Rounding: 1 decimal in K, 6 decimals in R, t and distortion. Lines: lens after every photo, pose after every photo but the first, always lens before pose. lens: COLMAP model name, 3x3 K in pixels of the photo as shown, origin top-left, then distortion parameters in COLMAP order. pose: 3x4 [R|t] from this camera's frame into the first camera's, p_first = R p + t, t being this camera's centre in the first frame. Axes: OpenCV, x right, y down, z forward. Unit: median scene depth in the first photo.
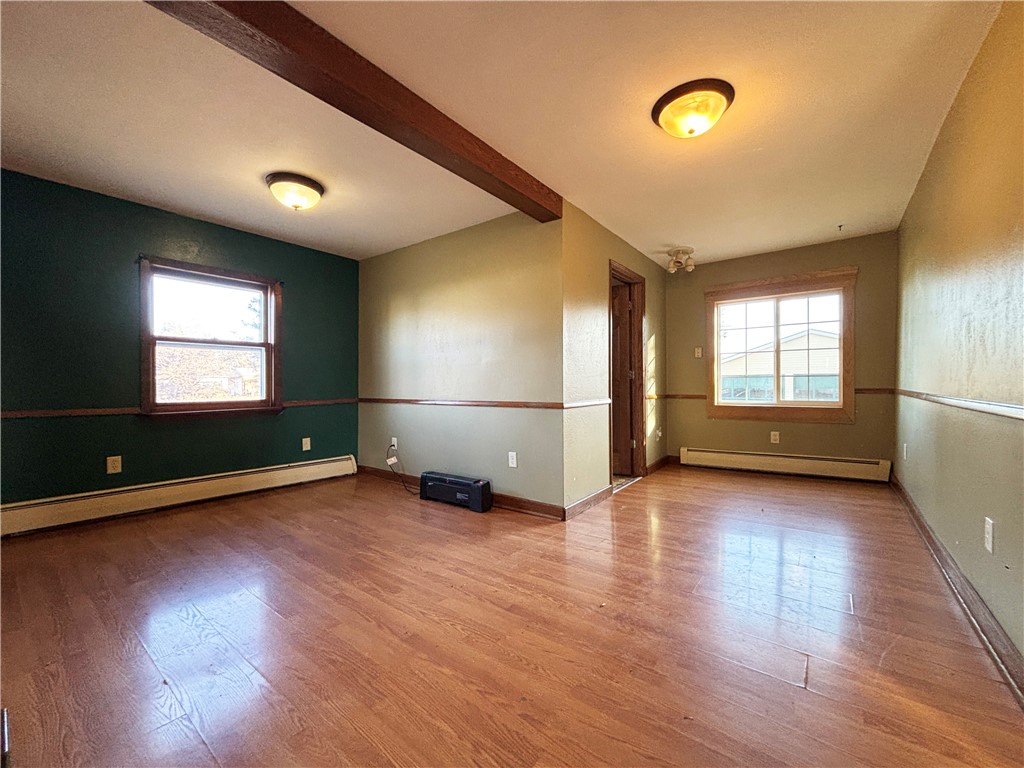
lens RADIAL K [[411.0, 0, 511.8], [0, 411.0, 383.2], [0, 0, 1]] dist [-0.000308, -0.001996]
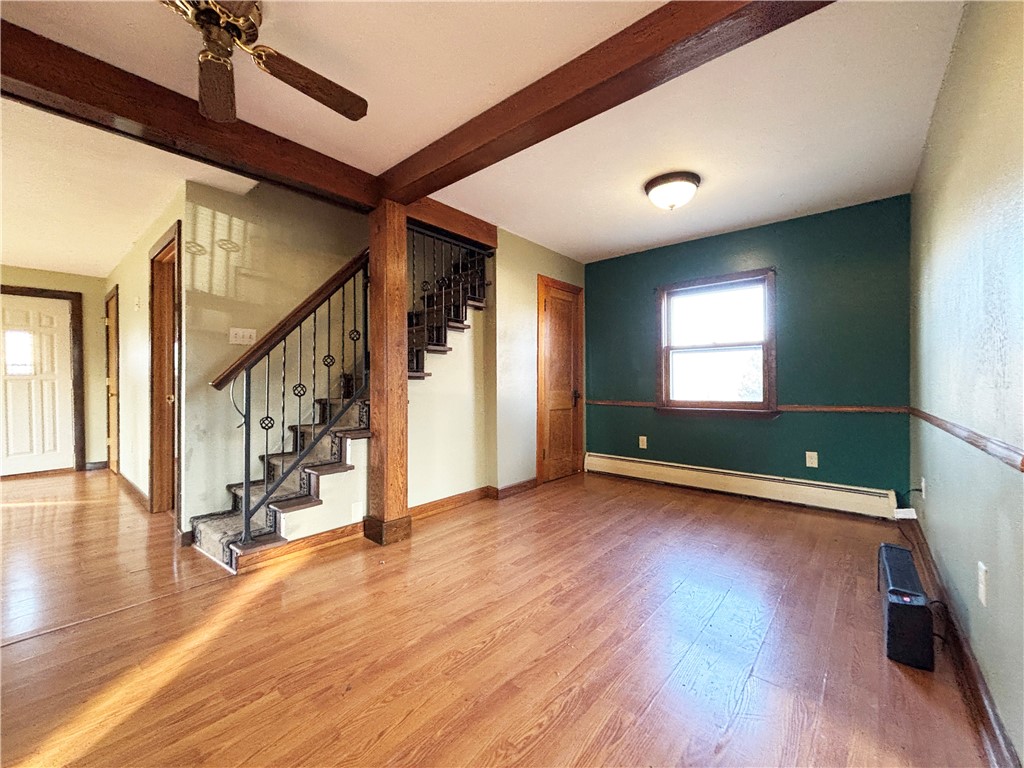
lens RADIAL K [[411.0, 0, 518.2], [0, 411.0, 386.3], [0, 0, 1]] dist [-0.000308, -0.001996]
pose [[-0.042071, 0.007711, -0.999085, 0.446983], [0.006343, 0.999952, 0.007450, -0.006424], [0.999094, -0.006024, -0.042118, 0.625849]]
